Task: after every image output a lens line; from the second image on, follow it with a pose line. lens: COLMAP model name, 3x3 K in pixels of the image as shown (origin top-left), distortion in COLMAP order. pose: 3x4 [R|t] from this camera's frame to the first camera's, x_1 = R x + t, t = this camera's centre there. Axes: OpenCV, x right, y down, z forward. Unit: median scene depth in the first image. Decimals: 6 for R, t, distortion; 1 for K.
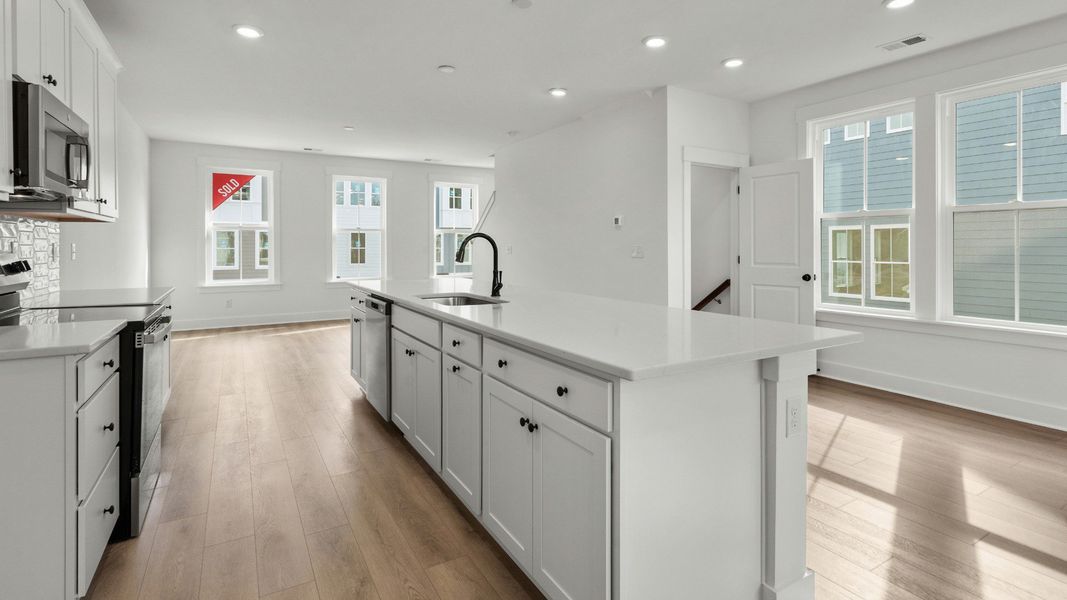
lens RADIAL K [[502.7, 0, 540.2], [0, 502.7, 298.3], [0, 0, 1]] dist [0.012245, 0.000991]
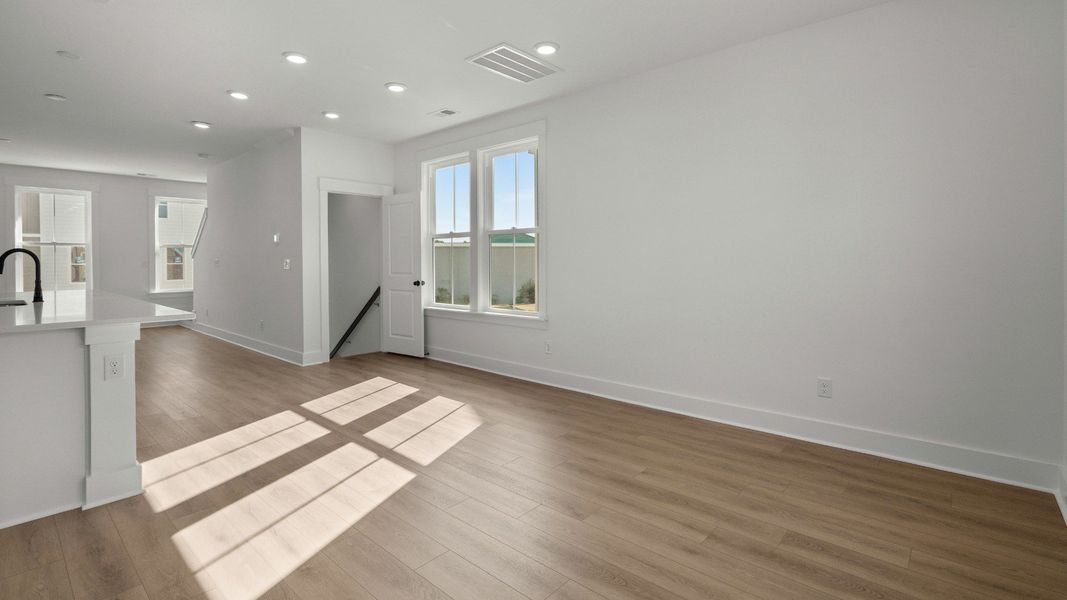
lens RADIAL K [[486.8, 0, 514.9], [0, 486.8, 303.1], [0, 0, 1]] dist [0.015078, -0.000064]
pose [[0.961637, -0.030072, 0.272671, 0.424622], [0.033964, 0.999377, -0.009566, 0.030016], [-0.272213, 0.018460, 0.962060, -0.269228]]
